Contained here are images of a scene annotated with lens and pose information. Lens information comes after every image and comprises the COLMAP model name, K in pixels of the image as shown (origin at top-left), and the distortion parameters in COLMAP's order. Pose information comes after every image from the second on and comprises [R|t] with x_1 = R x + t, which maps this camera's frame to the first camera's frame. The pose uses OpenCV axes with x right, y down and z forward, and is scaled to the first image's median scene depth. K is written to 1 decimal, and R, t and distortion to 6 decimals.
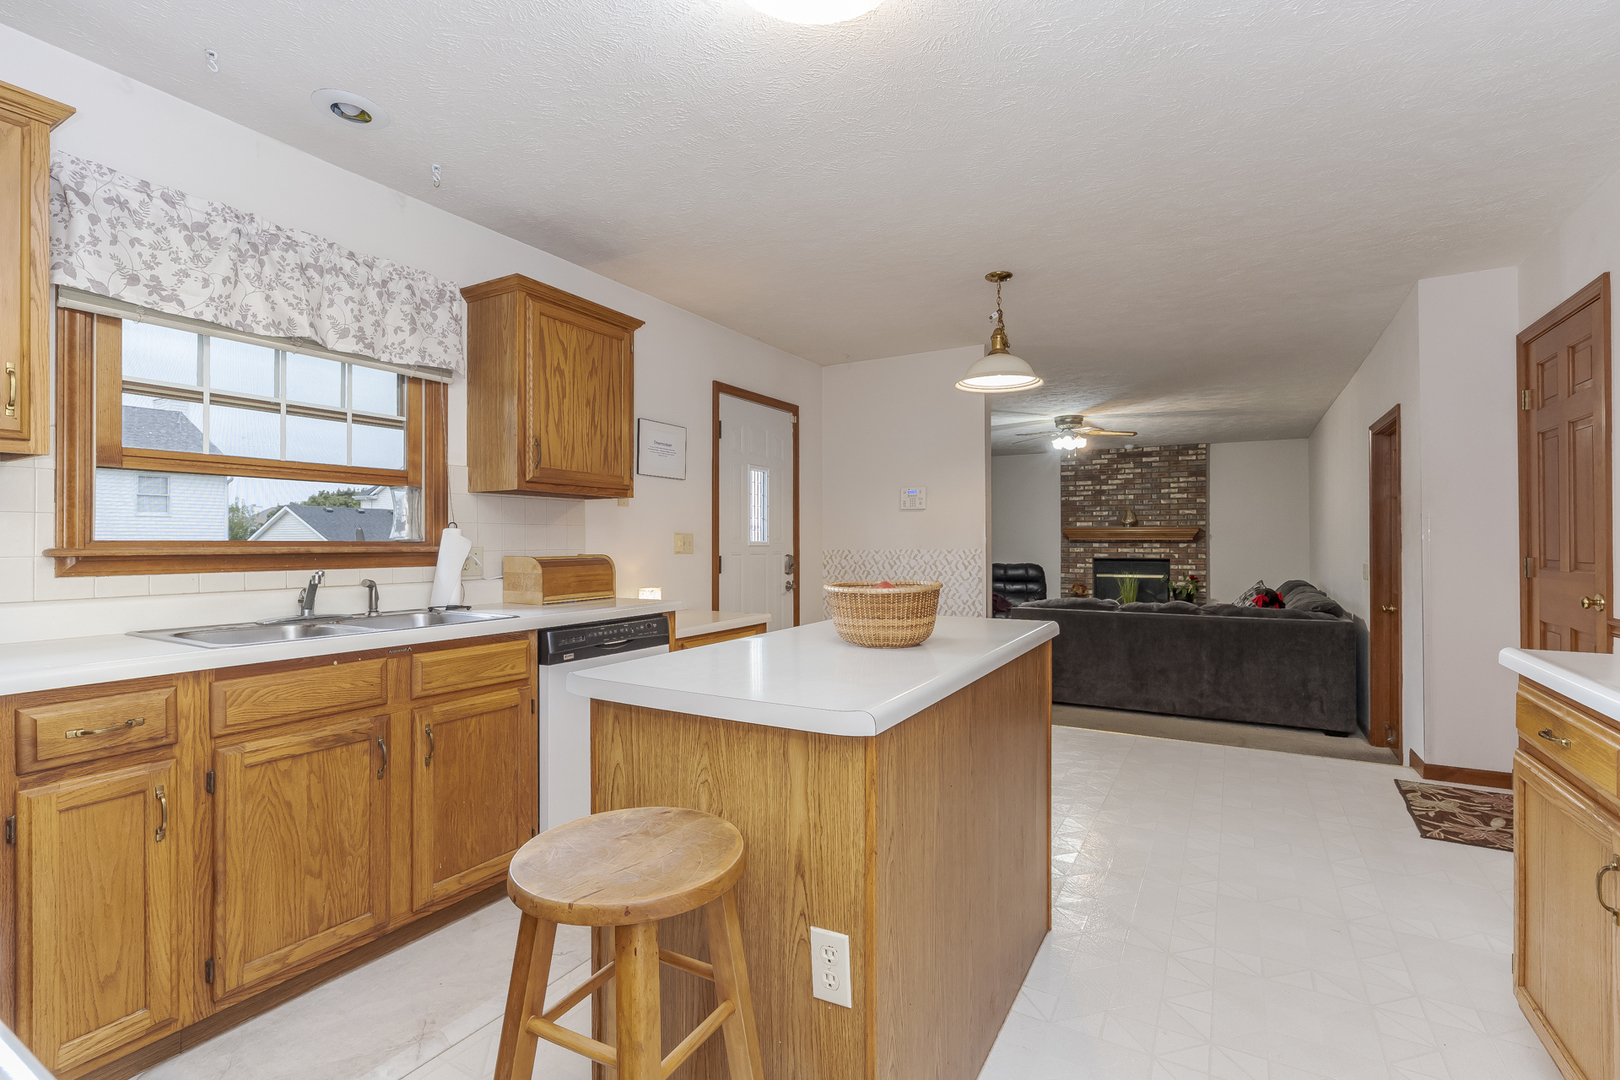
lens RADIAL K [[729.8, 0, 813.5], [0, 729.8, 537.9], [0, 0, 1]] dist [0.001033, 0.000192]
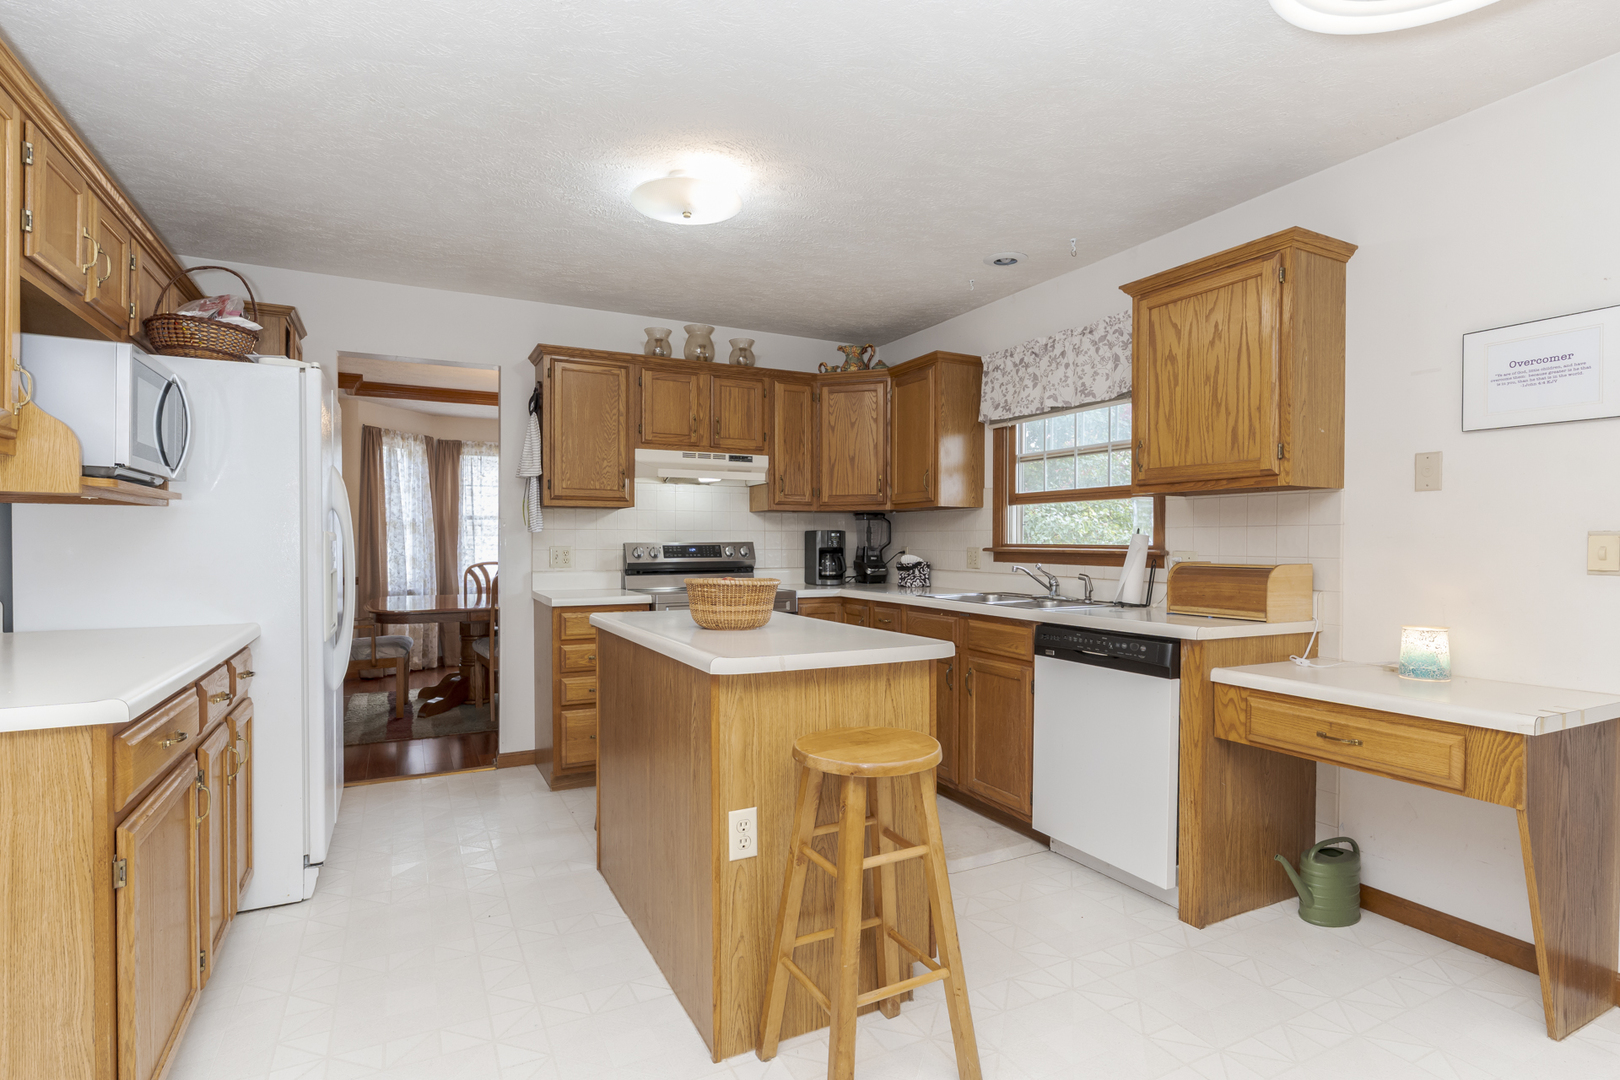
lens RADIAL K [[790.3, 0, 806.4], [0, 790.3, 545.0], [0, 0, 1]] dist [0.000786, -0.000087]
pose [[-0.540143, 0.004985, -0.841559, 0.810347], [0.003362, 0.999987, 0.003765, -0.001734], [0.841567, -0.000795, -0.540153, 1.279208]]
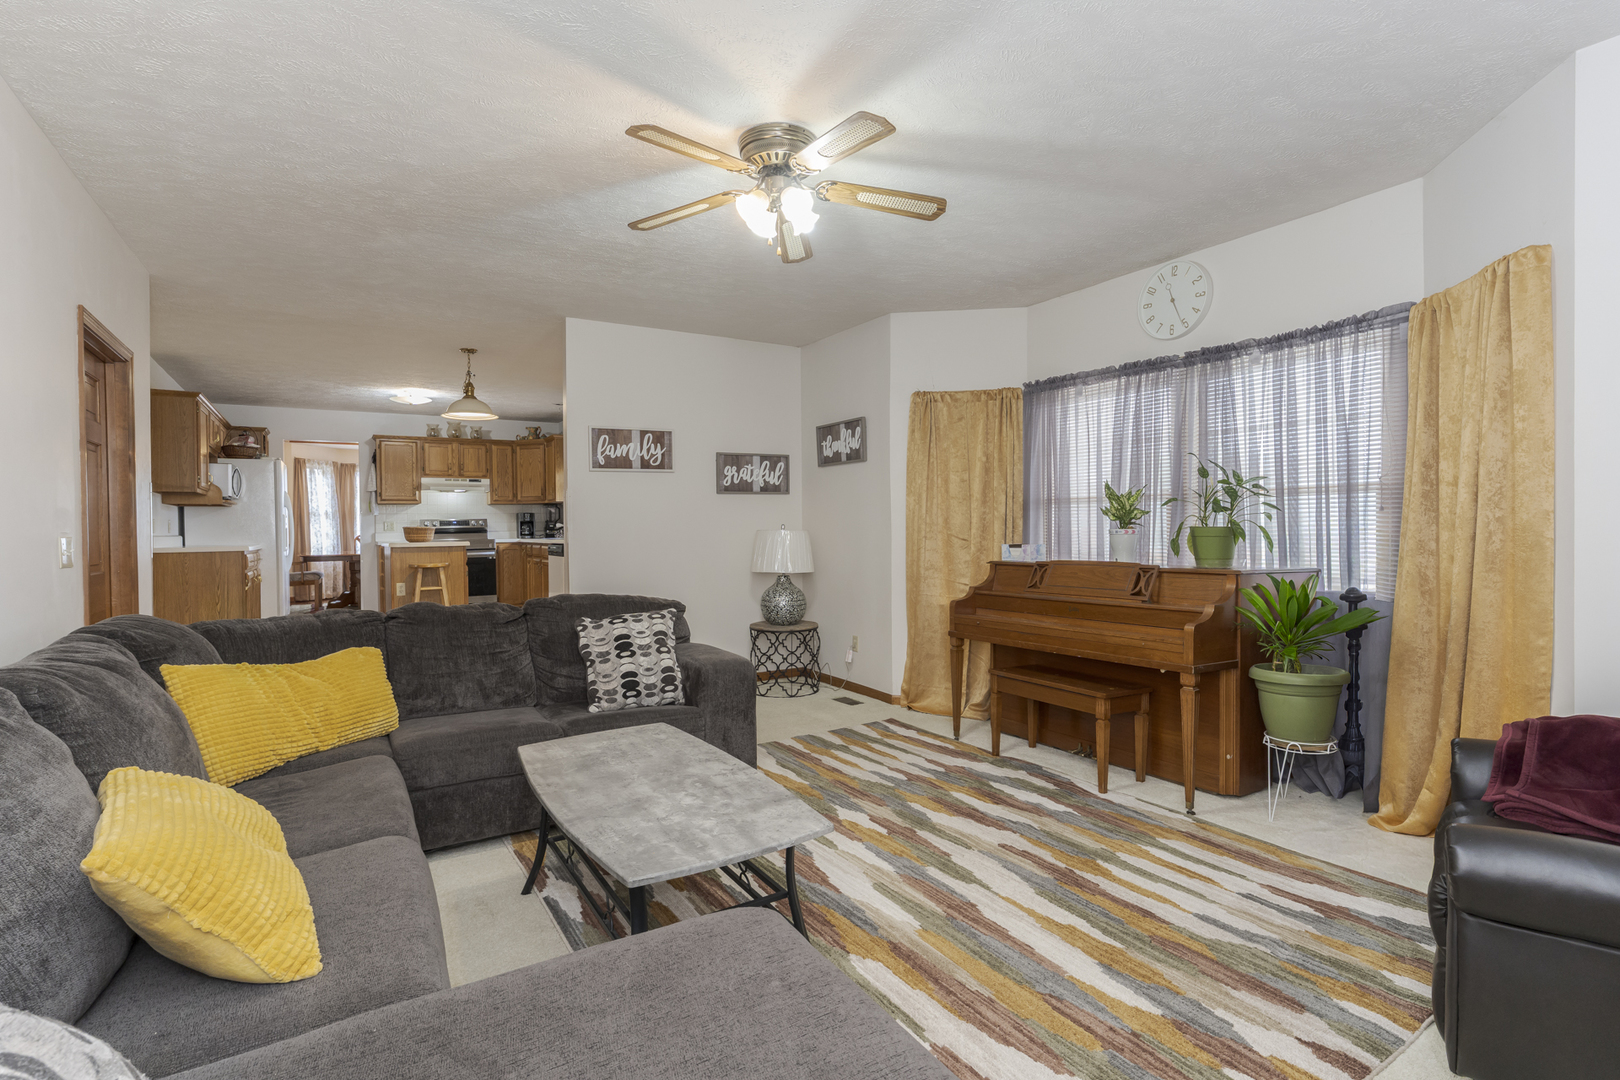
lens RADIAL K [[790.3, 0, 816.7], [0, 790.3, 537.0], [0, 0, 1]] dist [0.000786, -0.000087]
pose [[-0.476517, 0.019415, -0.878951, 1.920735], [0.019595, 0.999742, 0.011459, 0.070515], [0.878947, -0.011763, -0.476775, 3.334442]]
